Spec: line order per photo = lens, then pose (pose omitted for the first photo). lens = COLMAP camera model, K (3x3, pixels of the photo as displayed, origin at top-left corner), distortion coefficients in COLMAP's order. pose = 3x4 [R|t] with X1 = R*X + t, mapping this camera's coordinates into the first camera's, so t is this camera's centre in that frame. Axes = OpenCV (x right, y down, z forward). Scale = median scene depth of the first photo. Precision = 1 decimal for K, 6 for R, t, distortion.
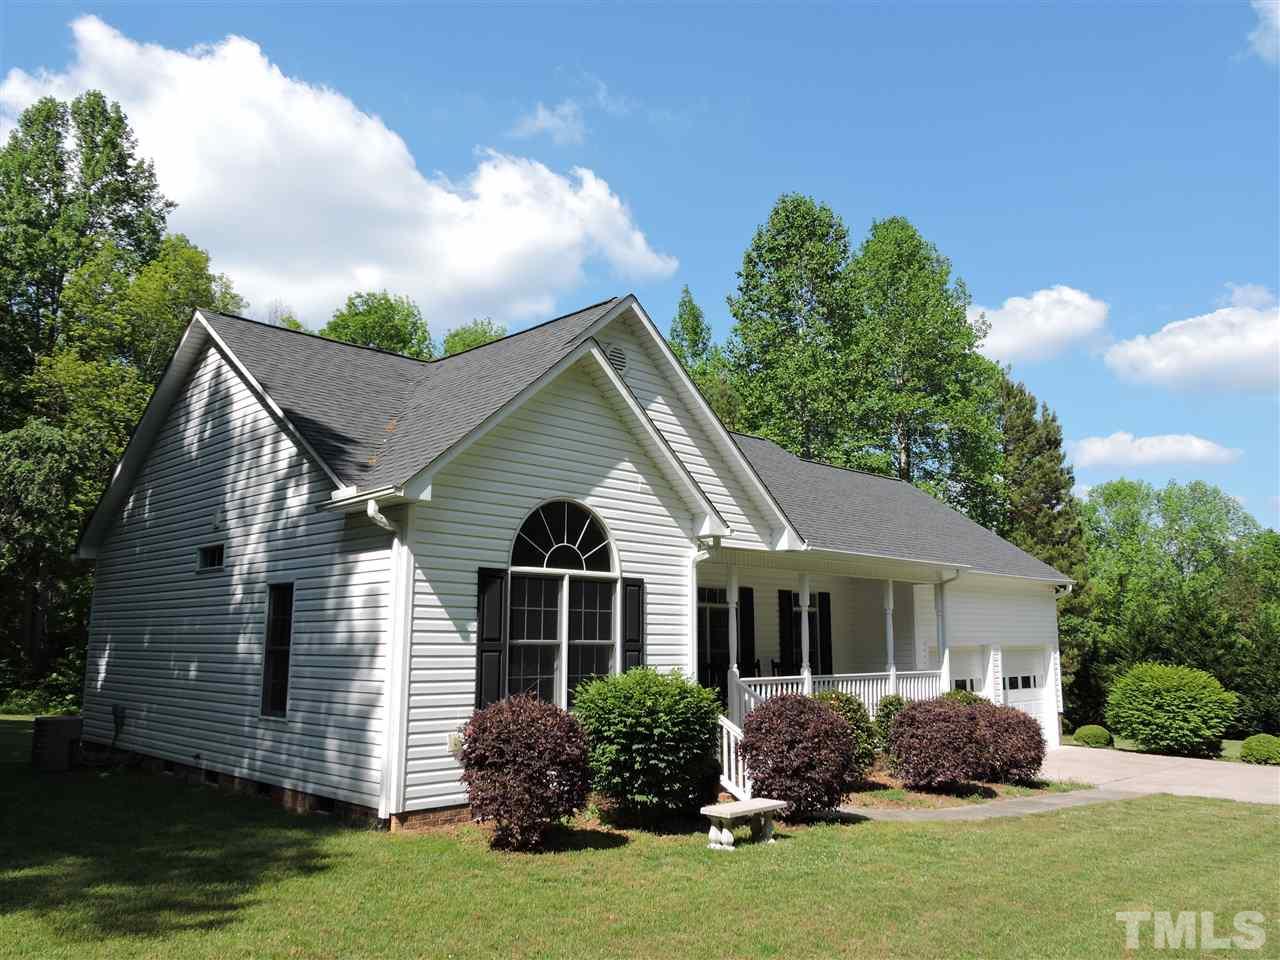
lens RADIAL K [[993.7, 0, 640.0], [0, 993.7, 480.0], [0, 0, 1]] dist [-0.003302, -0.003235]
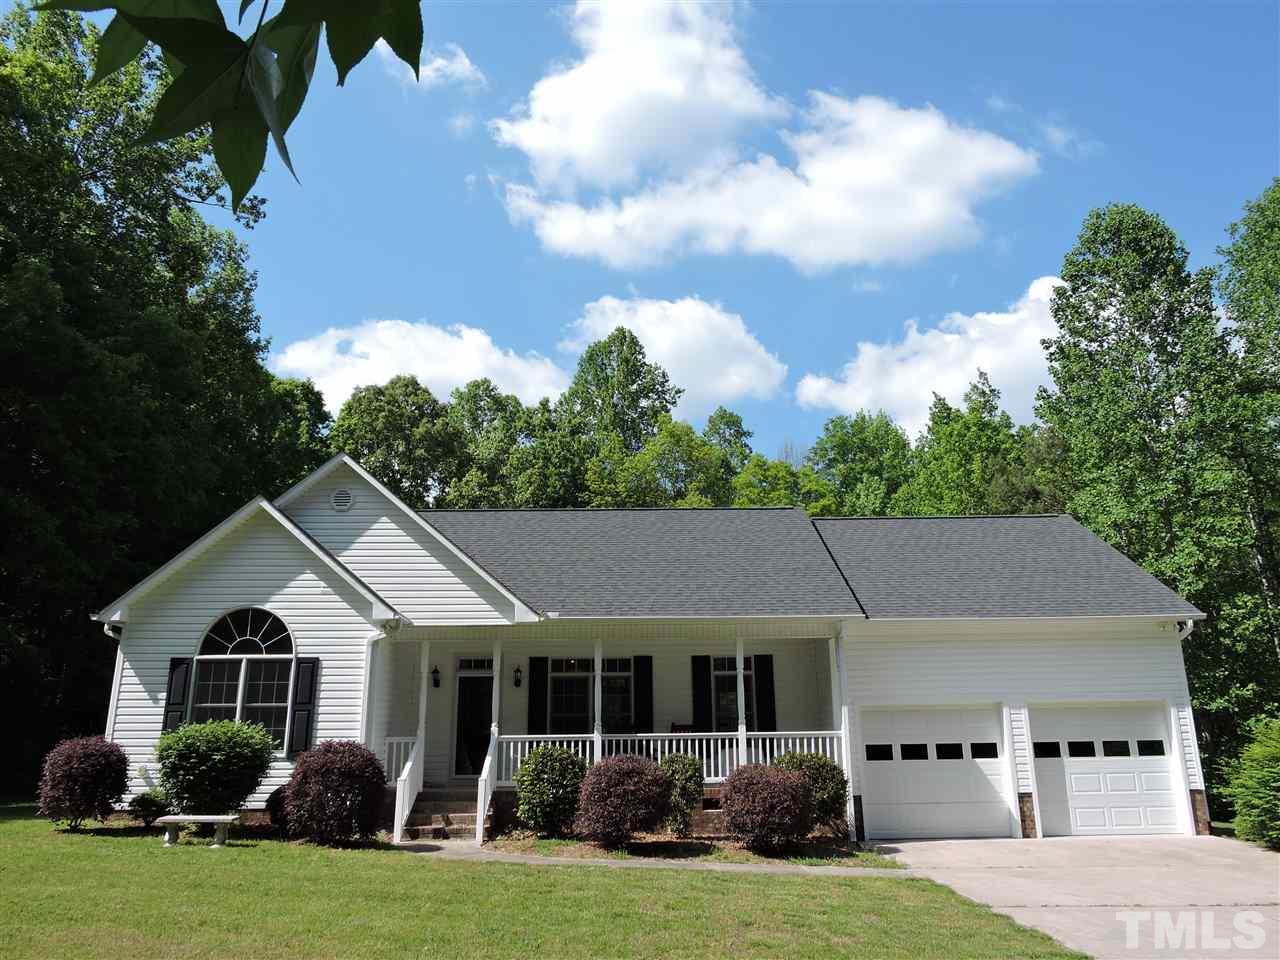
lens RADIAL K [[908.3, 0, 640.2], [0, 908.3, 482.5], [0, 0, 1]] dist [-0.003017, -0.006292]
pose [[0.726780, -0.193996, -0.658906, 1.191462], [0.122526, 0.980517, -0.153538, 0.109165], [0.675854, 0.030856, 0.736389, 0.369721]]
